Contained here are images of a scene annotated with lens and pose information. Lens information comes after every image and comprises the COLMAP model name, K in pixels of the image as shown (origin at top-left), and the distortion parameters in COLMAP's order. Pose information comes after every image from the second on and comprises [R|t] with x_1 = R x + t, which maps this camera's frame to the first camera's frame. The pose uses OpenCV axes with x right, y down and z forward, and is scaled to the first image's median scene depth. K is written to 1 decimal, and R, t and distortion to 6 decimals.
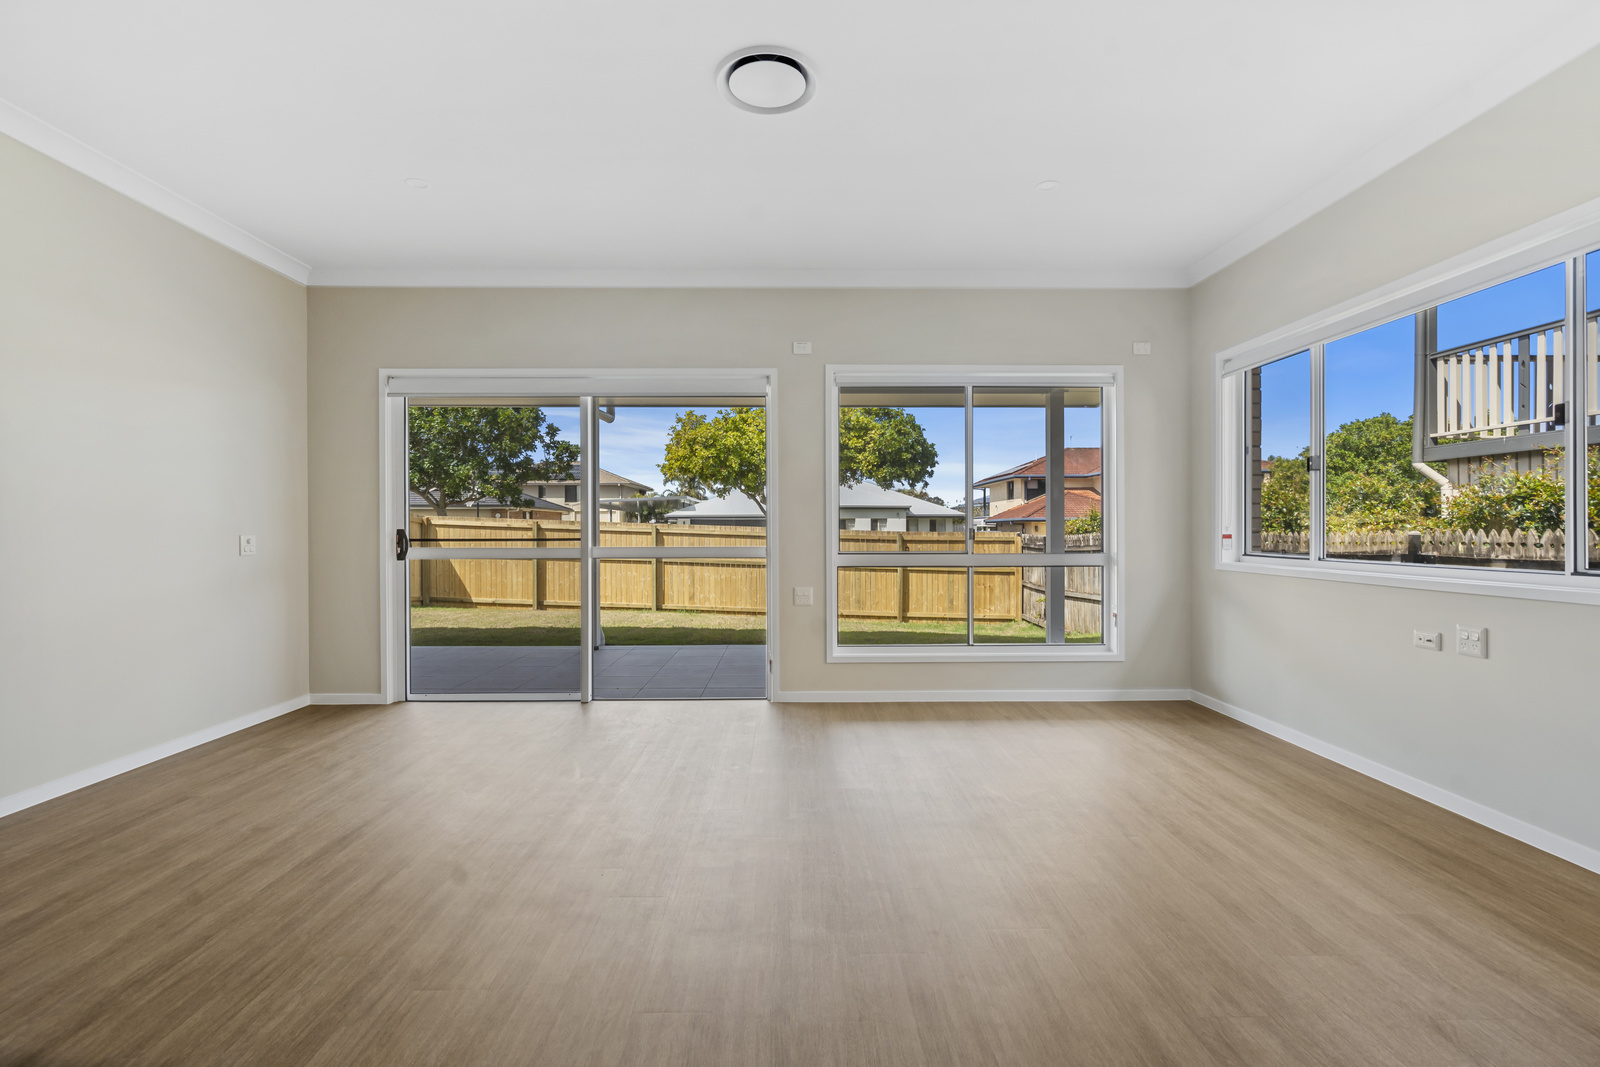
lens RADIAL K [[728.3, 0, 794.7], [0, 728.3, 529.1], [0, 0, 1]] dist [-0.007929, 0.000359]
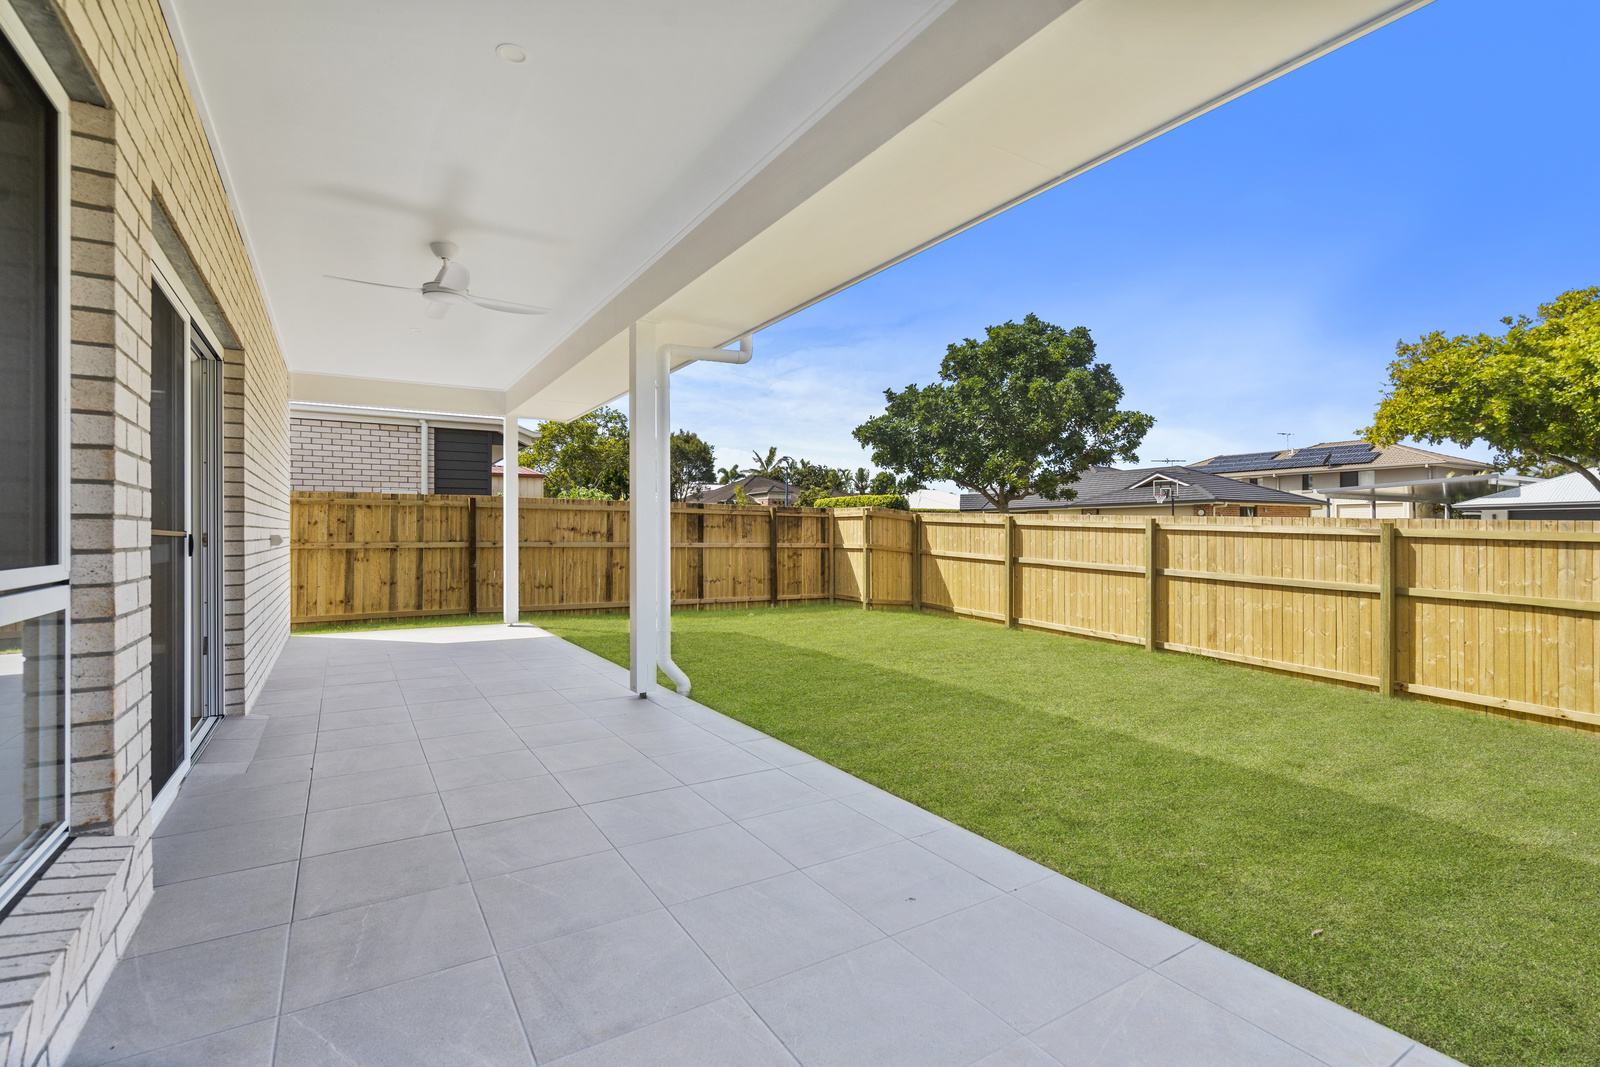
lens RADIAL K [[728.3, 0, 801.2], [0, 728.3, 529.2], [0, 0, 1]] dist [-0.007929, 0.000359]
pose [[0.517809, -0.005025, -0.855482, 0.201422], [0.004505, 0.999985, -0.003147, 0.004747], [0.855485, -0.002224, 0.517823, 0.395503]]
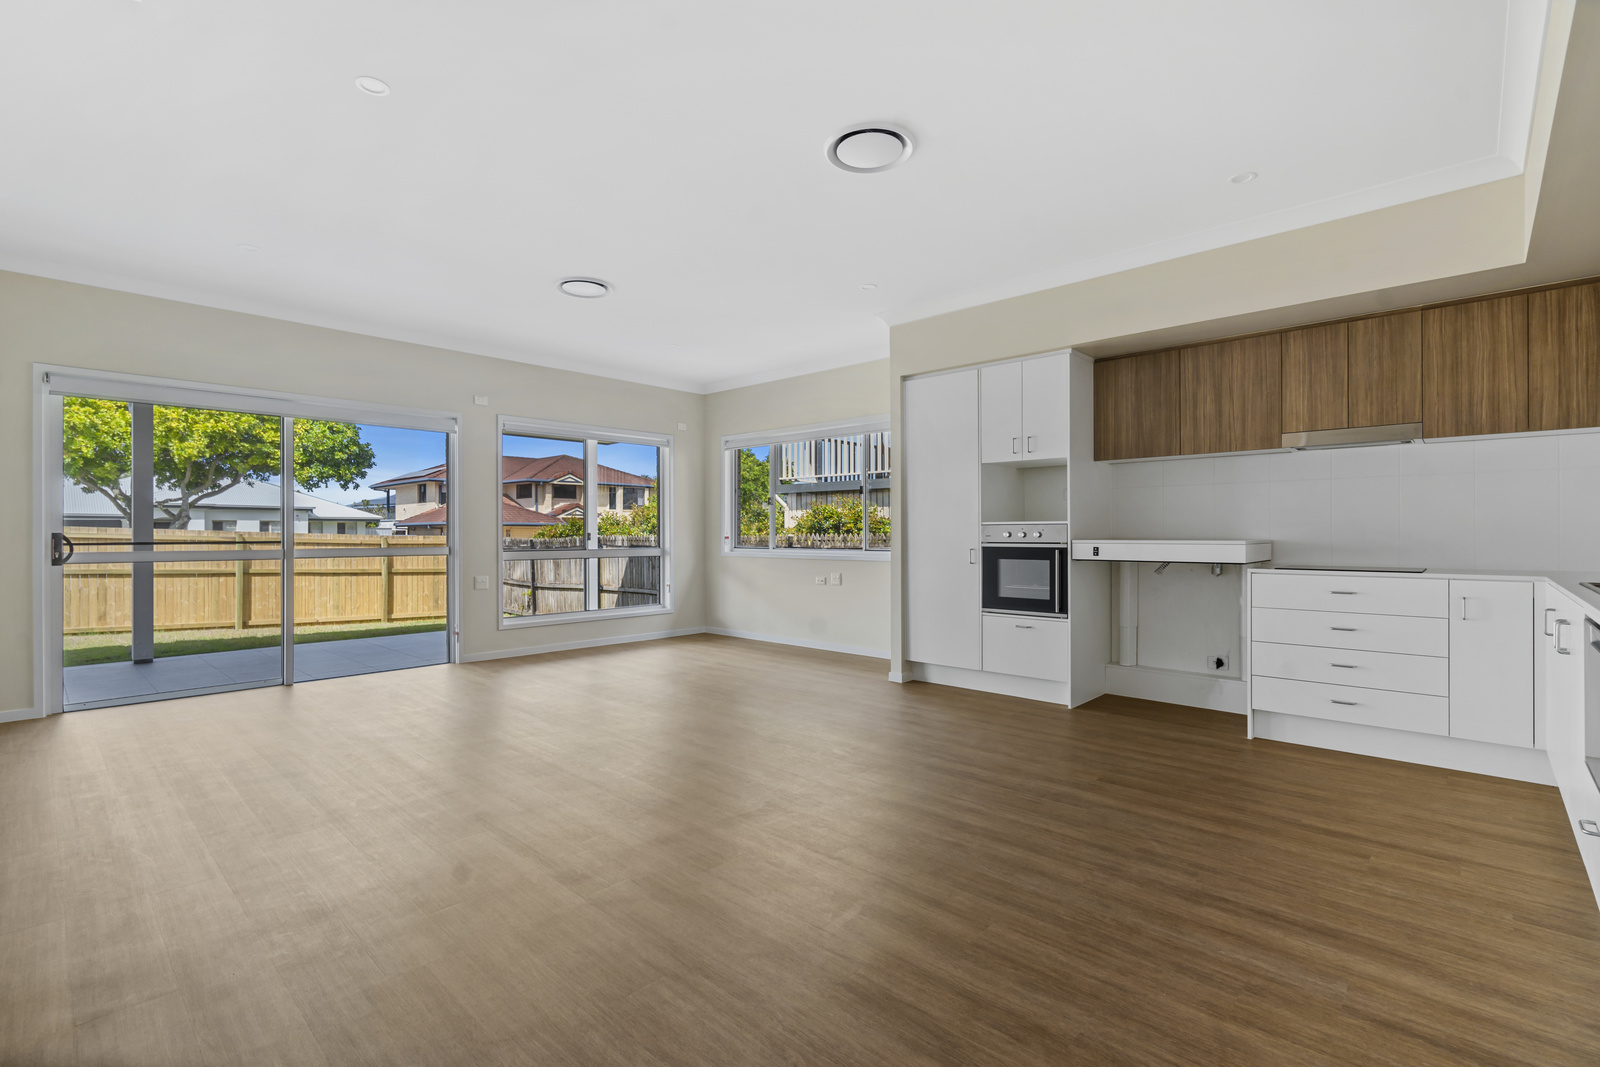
lens RADIAL K [[728.3, 0, 789.7], [0, 728.3, 533.6], [0, 0, 1]] dist [-0.007929, 0.000359]
pose [[0.699354, -0.000083, 0.714776, -0.183521], [-0.000594, 1.000000, 0.000698, -0.000505], [-0.714775, -0.000912, 0.699354, -0.120304]]
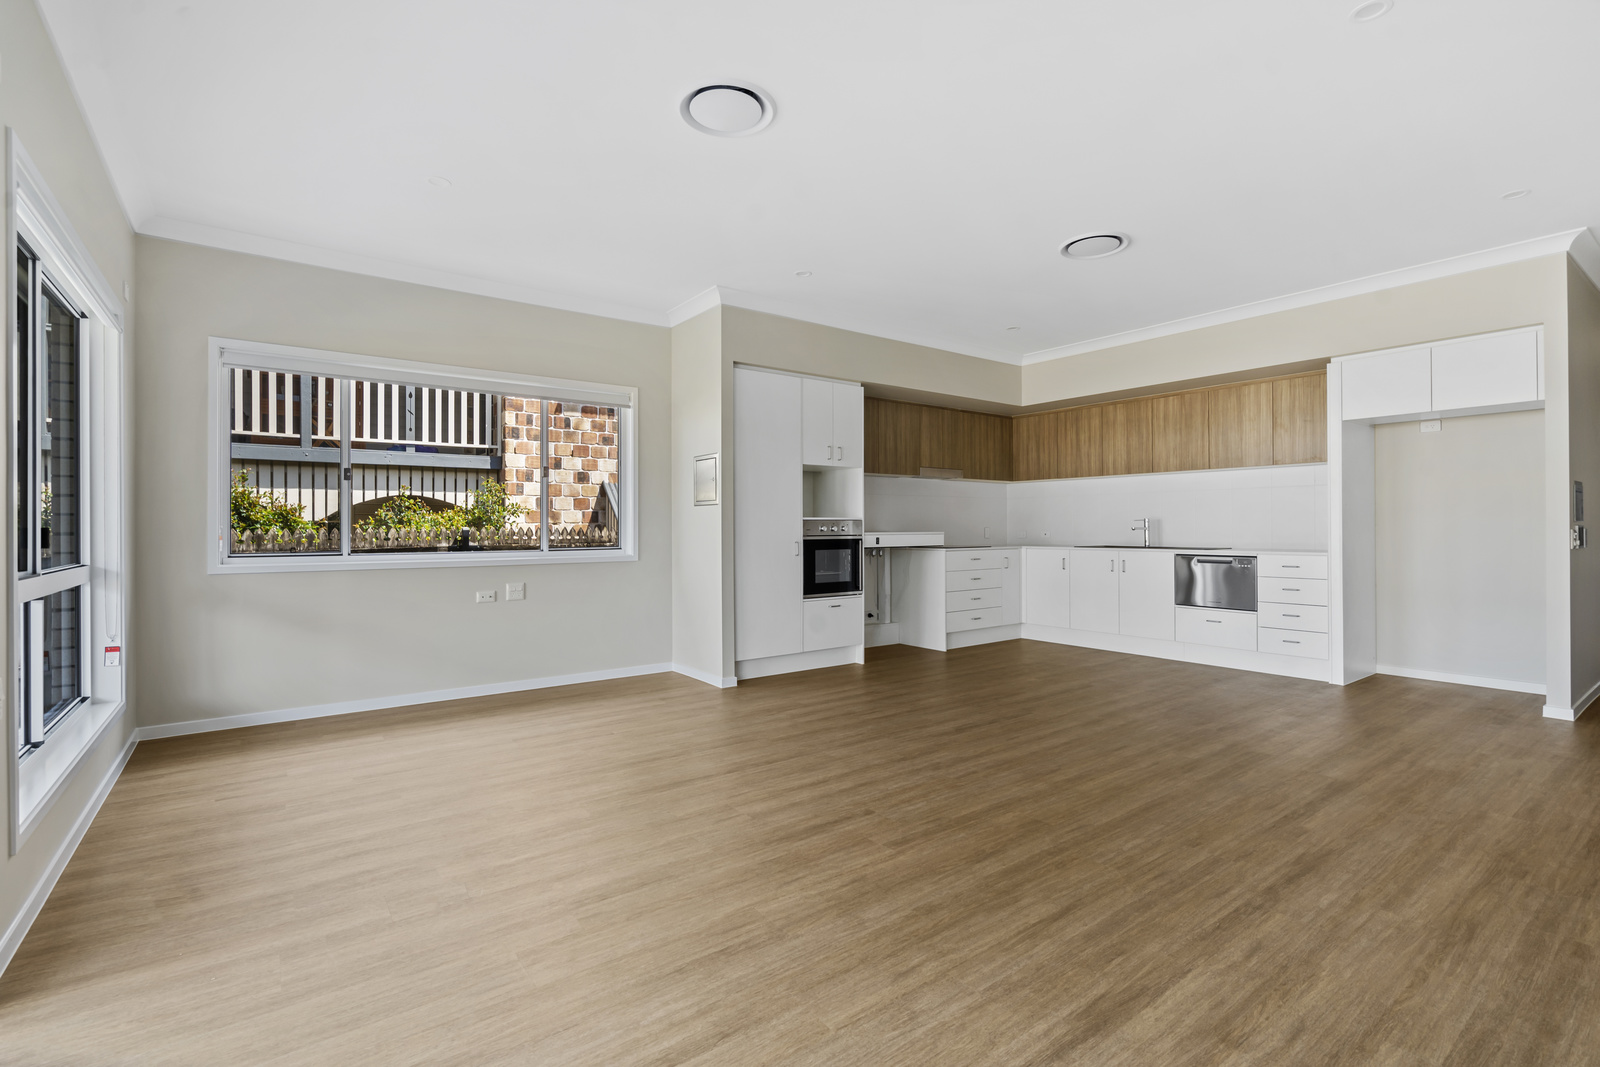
lens RADIAL K [[728.3, 0, 801.6], [0, 728.3, 528.0], [0, 0, 1]] dist [-0.007929, 0.000359]
pose [[-0.594710, 0.001373, 0.803939, -0.178793], [0.001203, 0.999999, -0.000818, 0.000096], [-0.803940, 0.000481, -0.594711, 0.290272]]
